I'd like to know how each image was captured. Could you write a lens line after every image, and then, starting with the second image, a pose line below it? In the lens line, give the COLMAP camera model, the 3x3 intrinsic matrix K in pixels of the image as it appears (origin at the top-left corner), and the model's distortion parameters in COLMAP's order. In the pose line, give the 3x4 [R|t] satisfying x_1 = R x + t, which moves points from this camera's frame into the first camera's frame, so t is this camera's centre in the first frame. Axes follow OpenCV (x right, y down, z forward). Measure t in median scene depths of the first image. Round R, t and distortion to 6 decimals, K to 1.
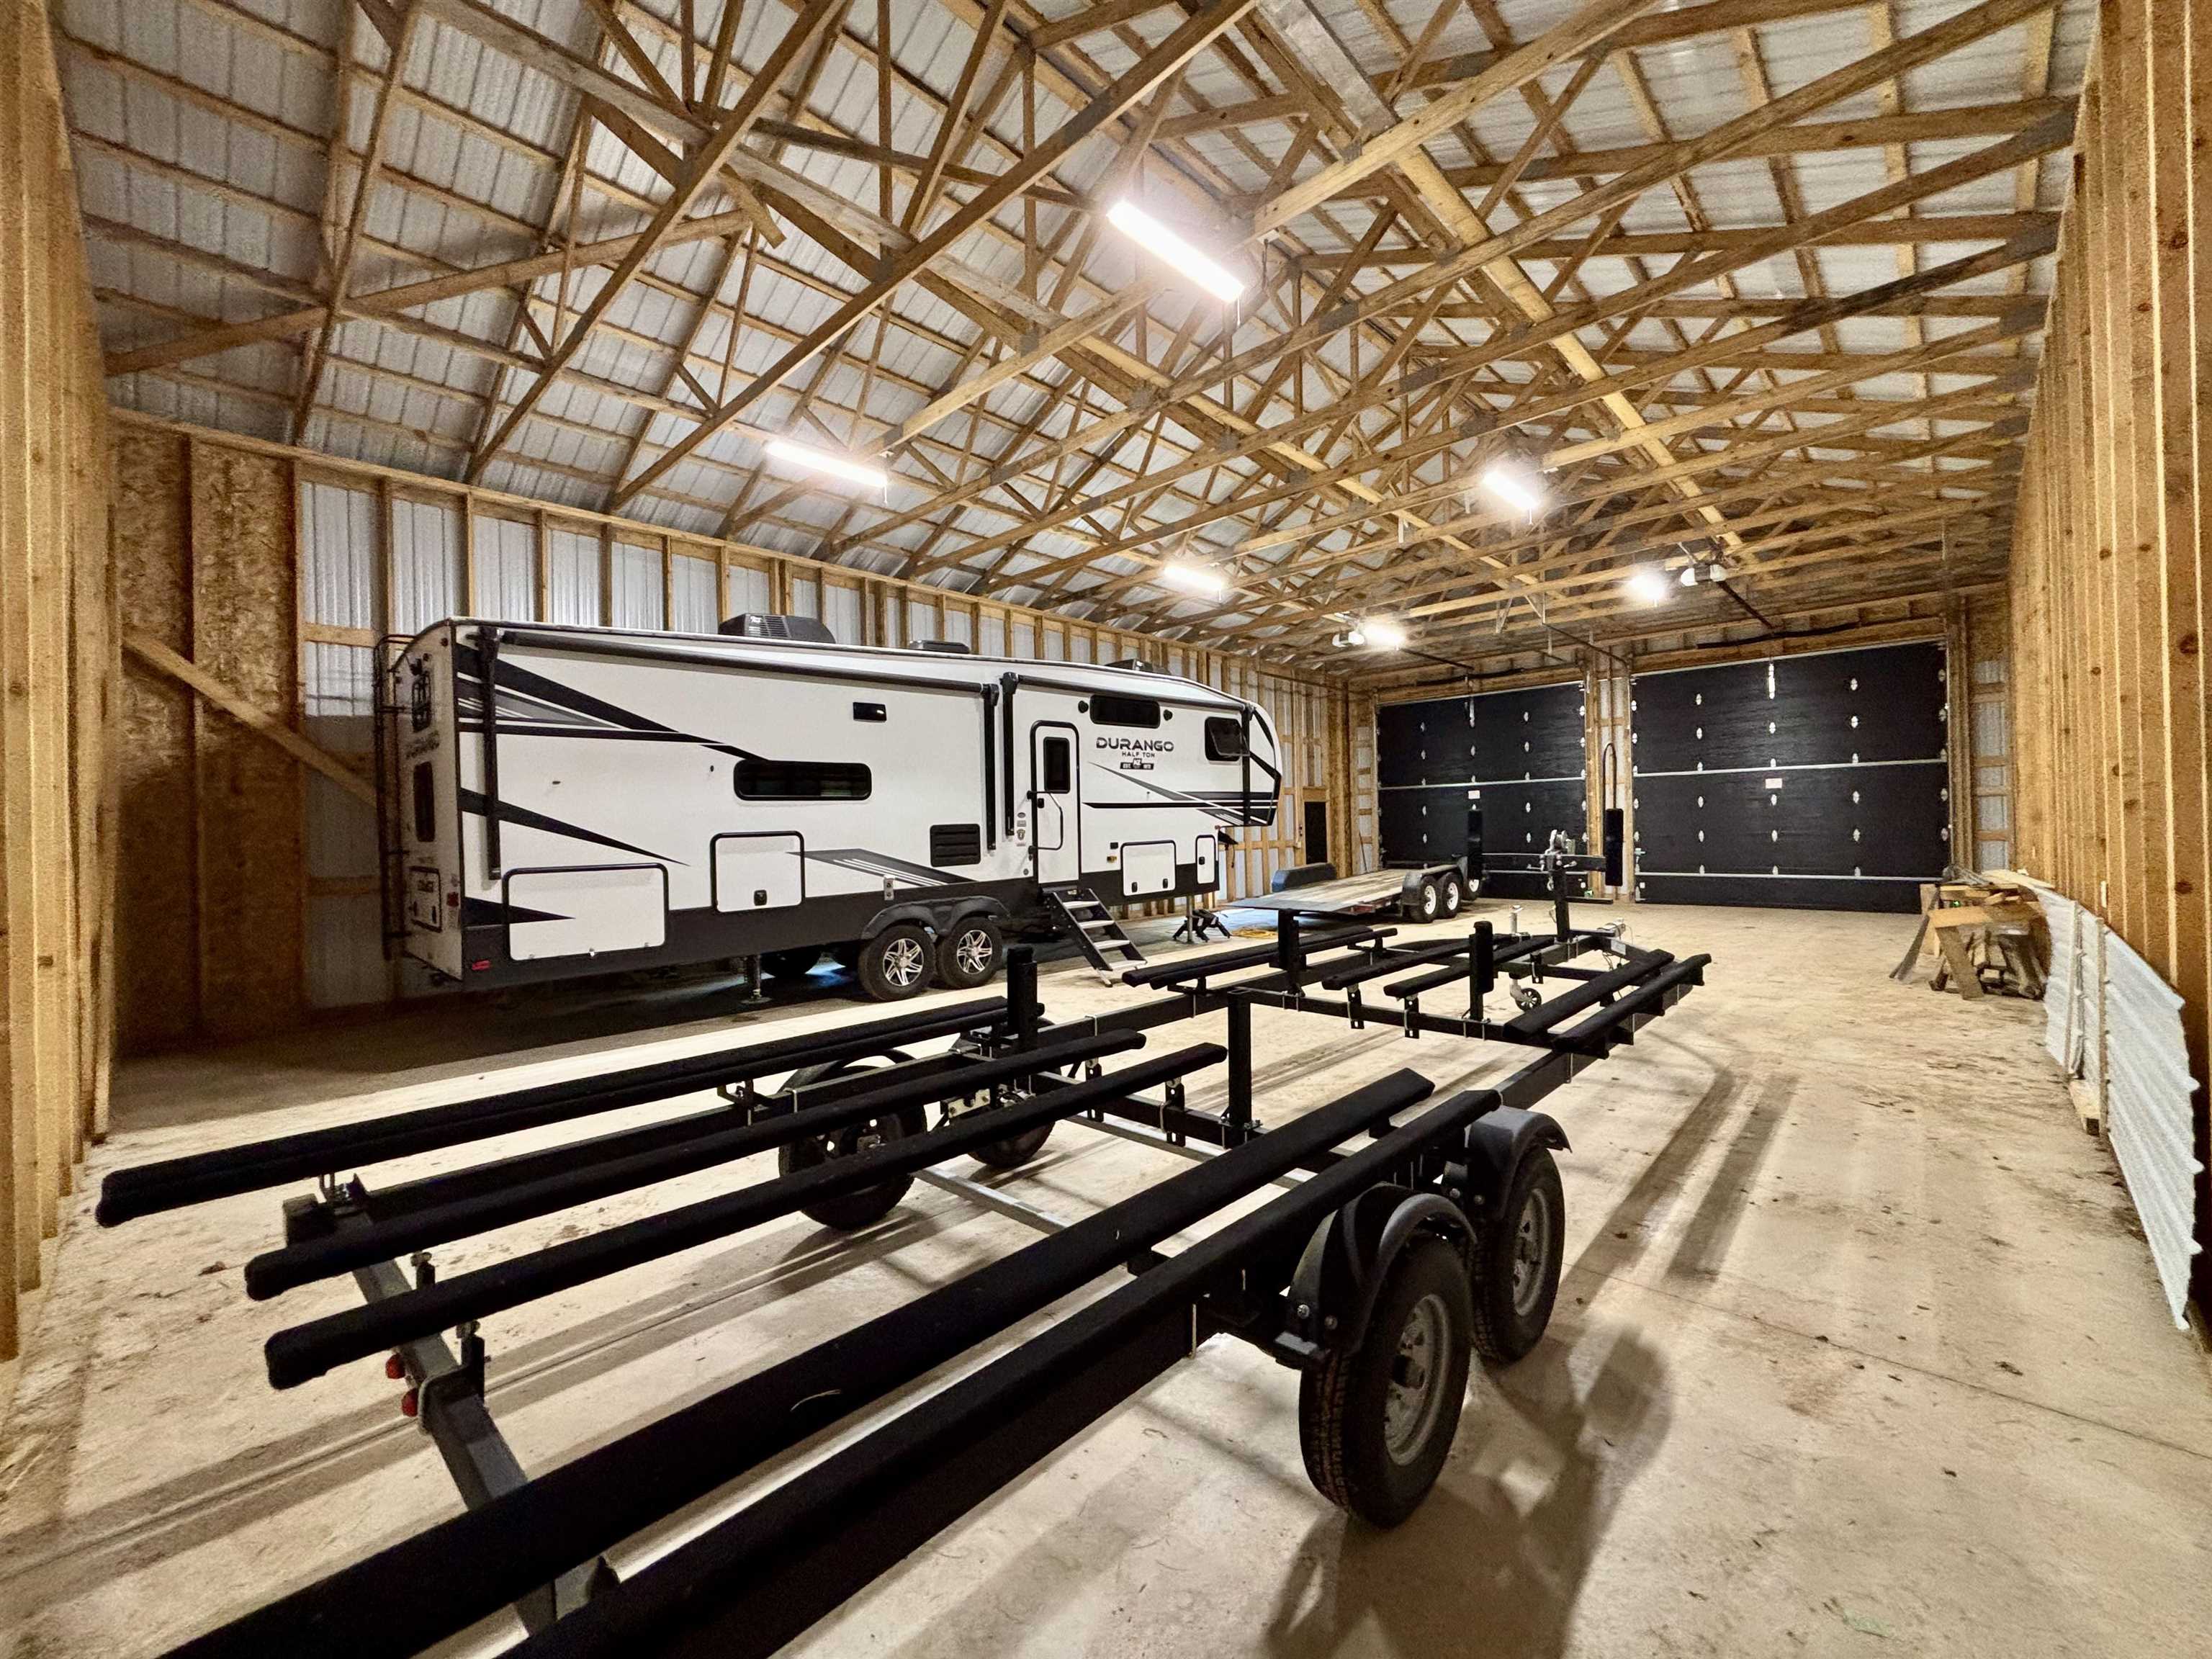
lens RADIAL K [[889.4, 0, 1109.9], [0, 889.4, 823.8], [0, 0, 1]] dist [0.002416, -0.001365]
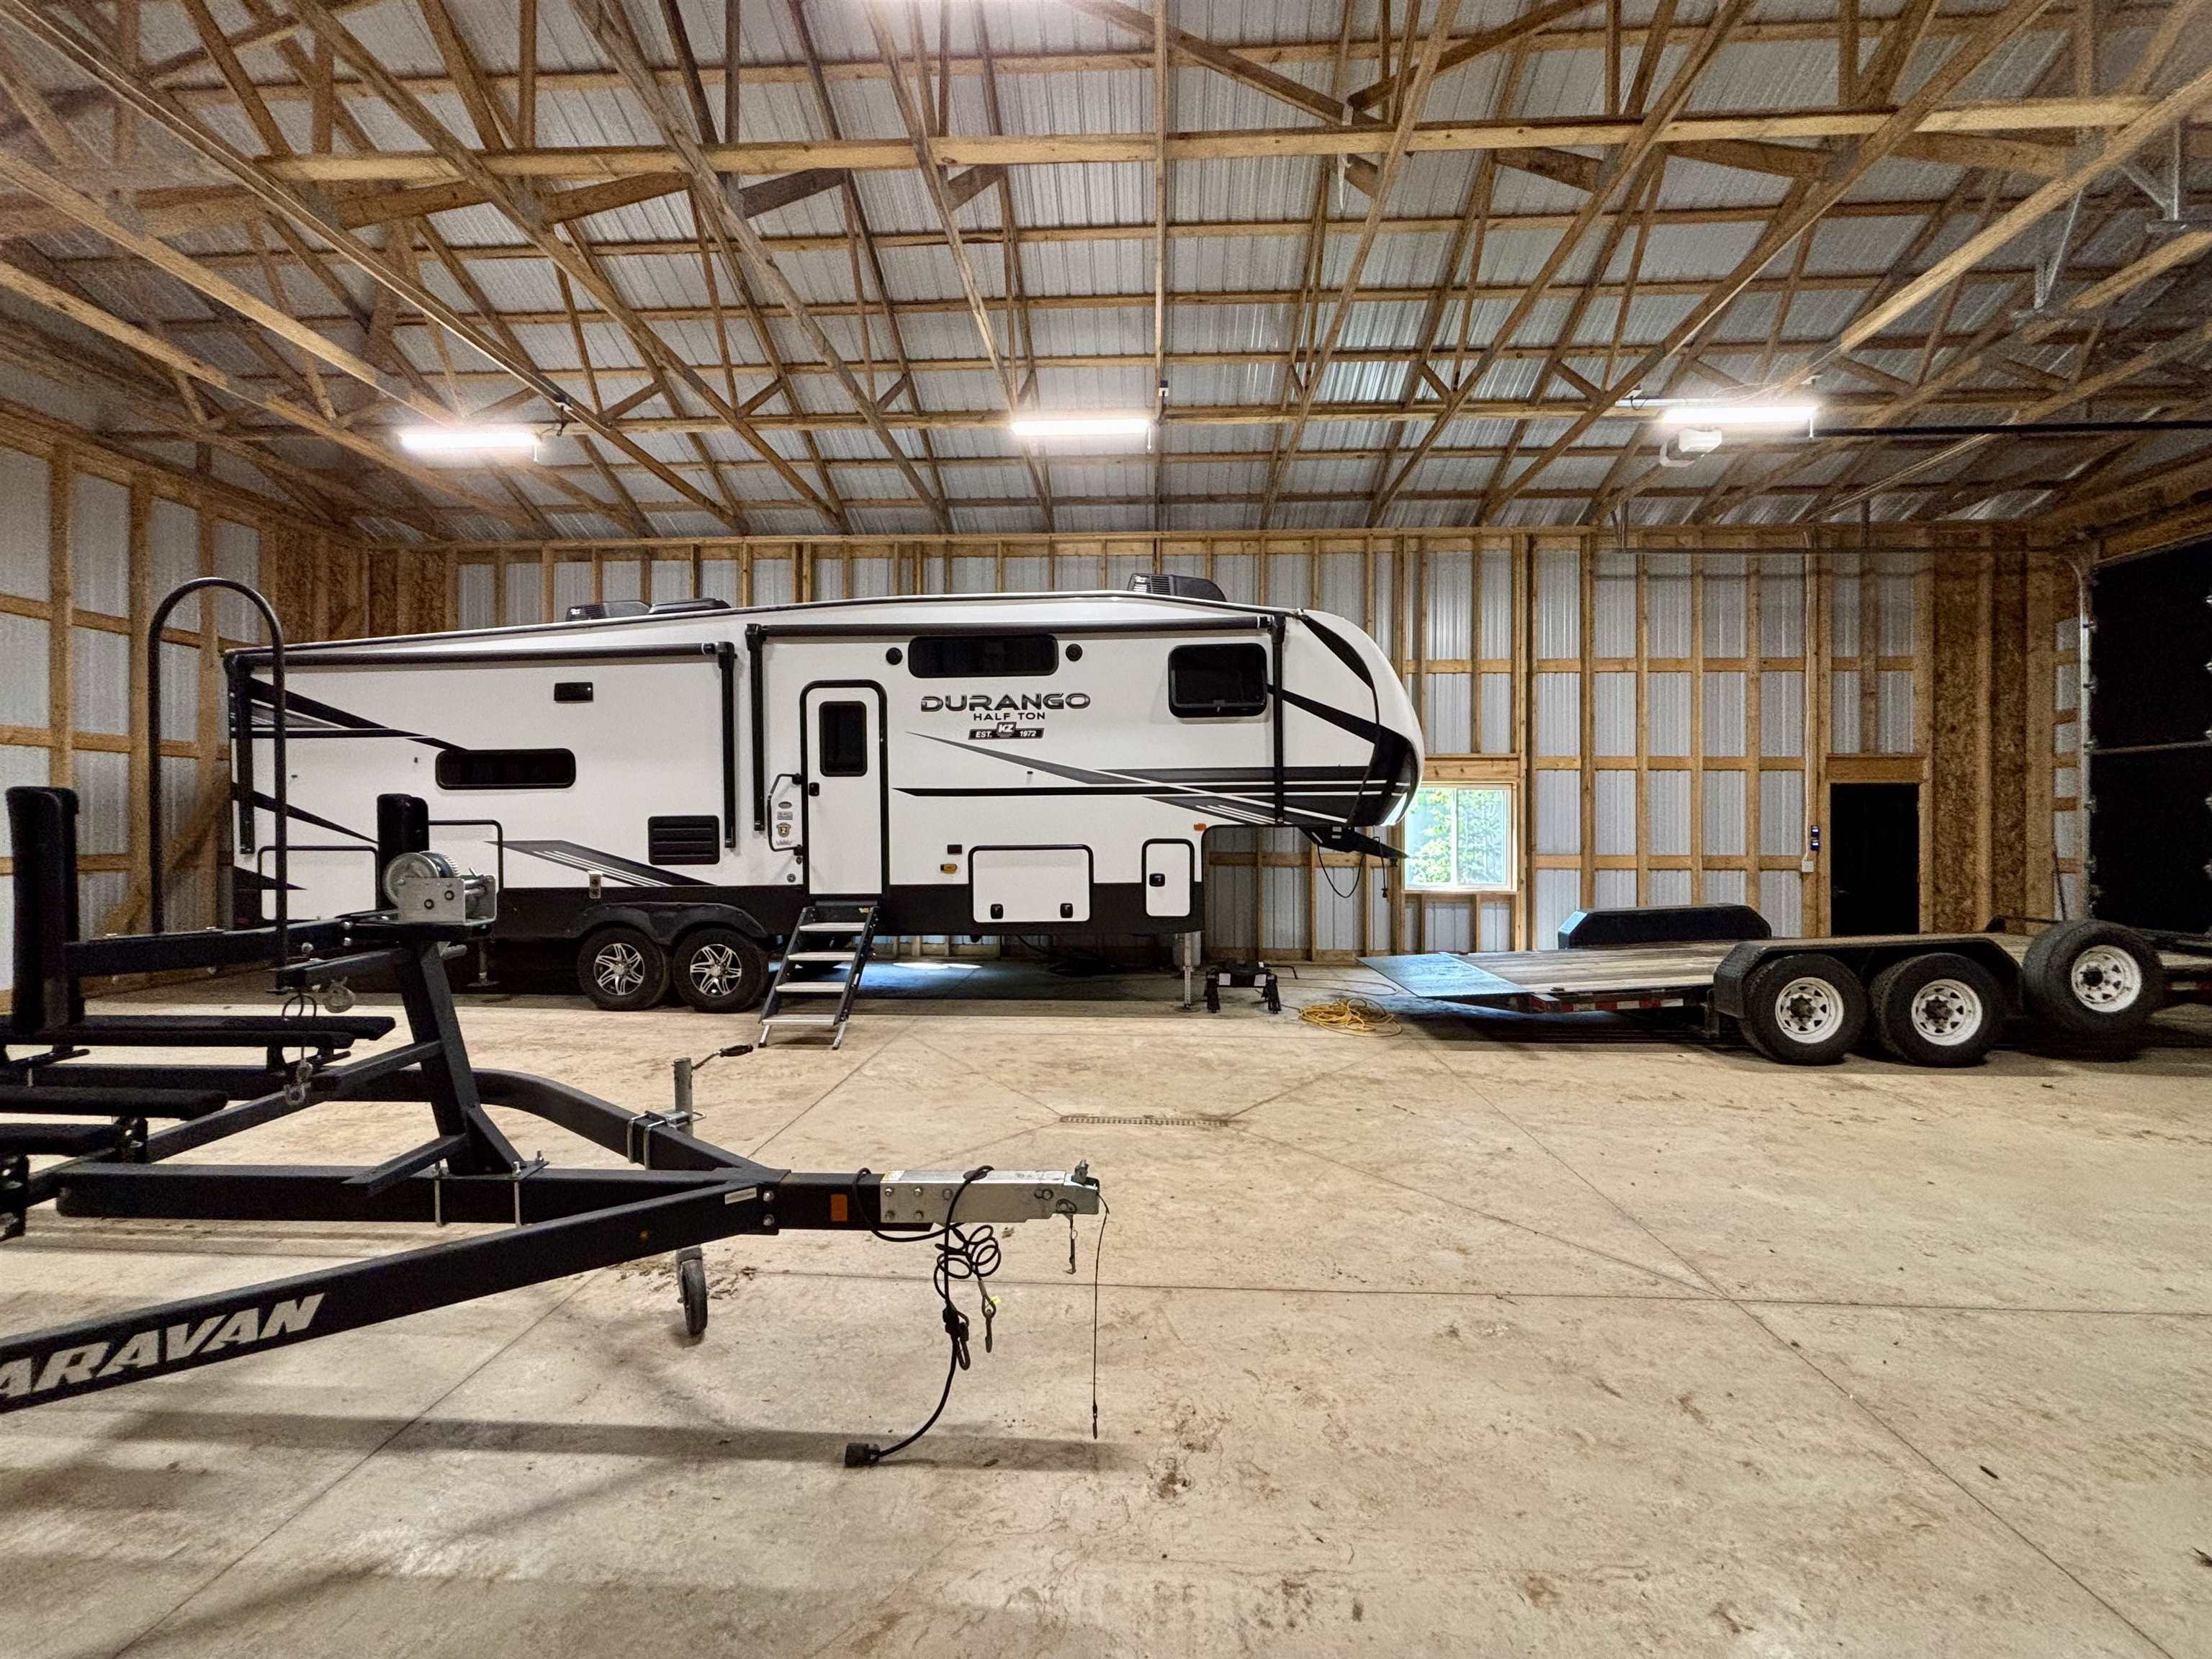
lens RADIAL K [[889.4, 0, 1103.1], [0, 889.4, 825.7], [0, 0, 1]] dist [0.002416, -0.001365]
pose [[0.654049, 0.018379, -0.756229, 0.630314], [-0.011324, 0.999831, 0.014505, -0.005738], [0.756367, -0.000924, 0.654147, 0.648655]]
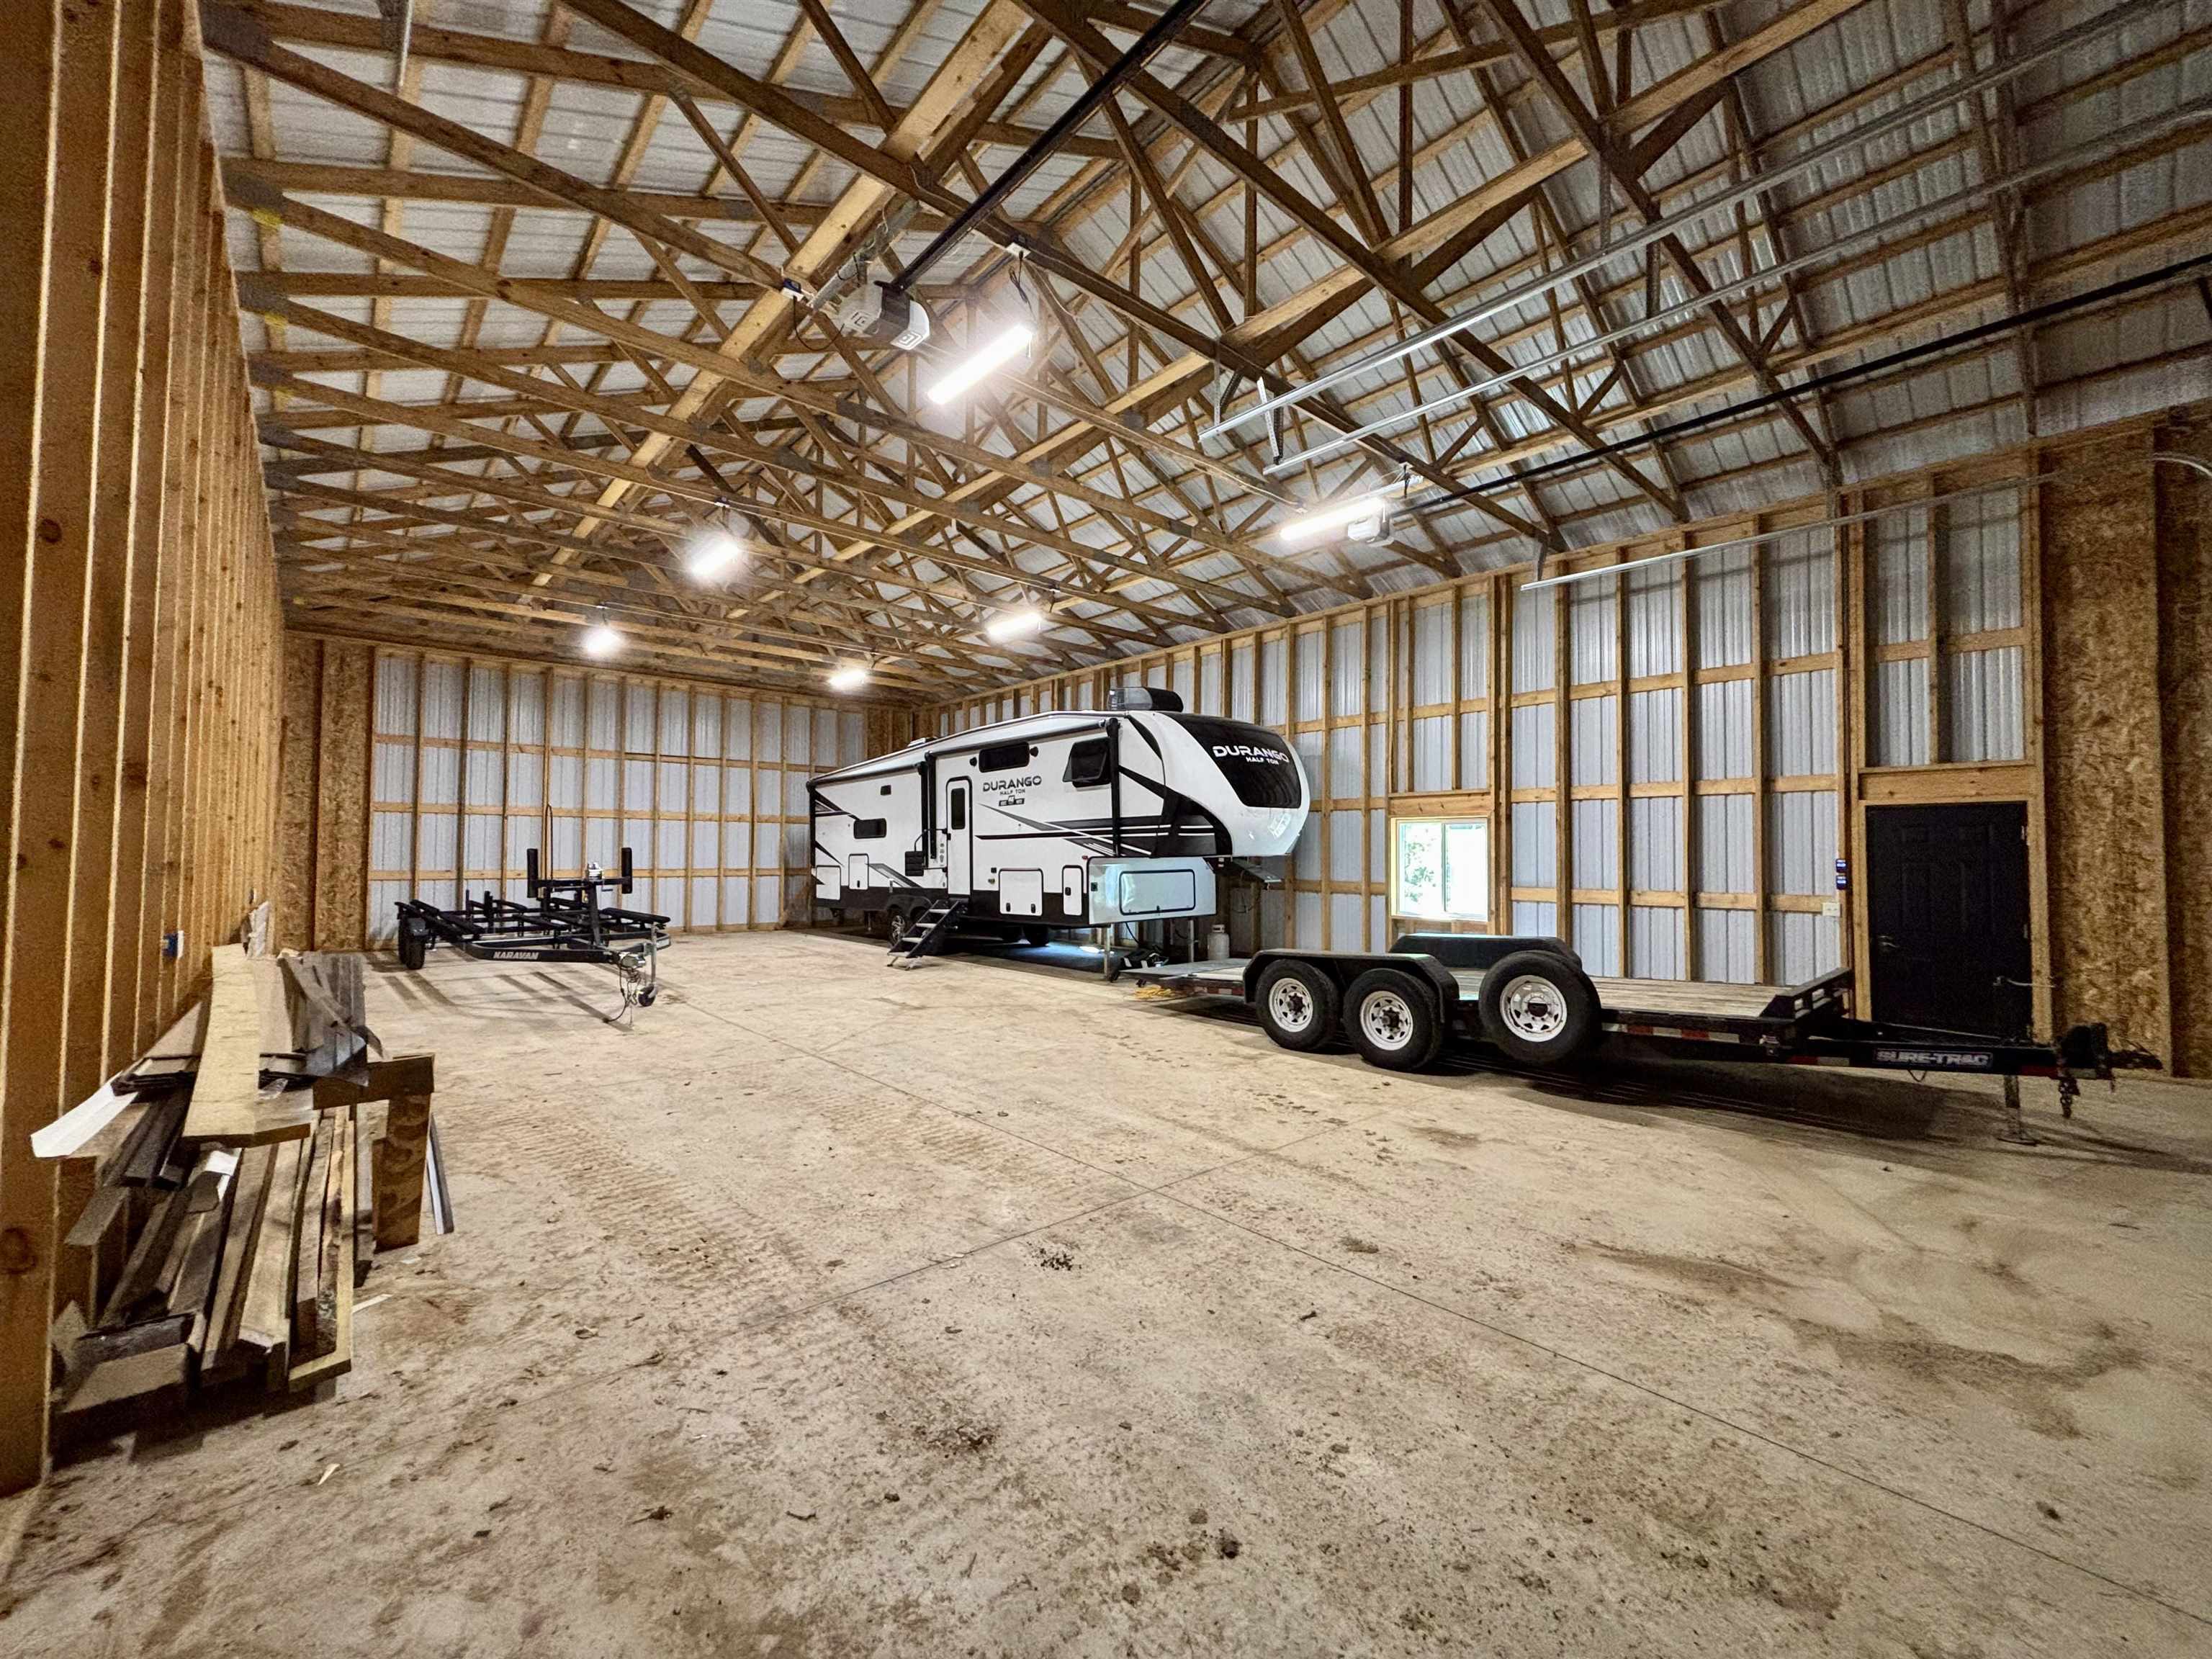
lens RADIAL K [[889.4, 0, 1100.5], [0, 889.4, 827.8], [0, 0, 1]] dist [0.002416, -0.001365]
pose [[-0.088287, -0.014951, -0.995983, 1.237806], [-0.000683, 0.999888, -0.014950, -0.015816], [0.996095, -0.000639, -0.088287, 1.290029]]
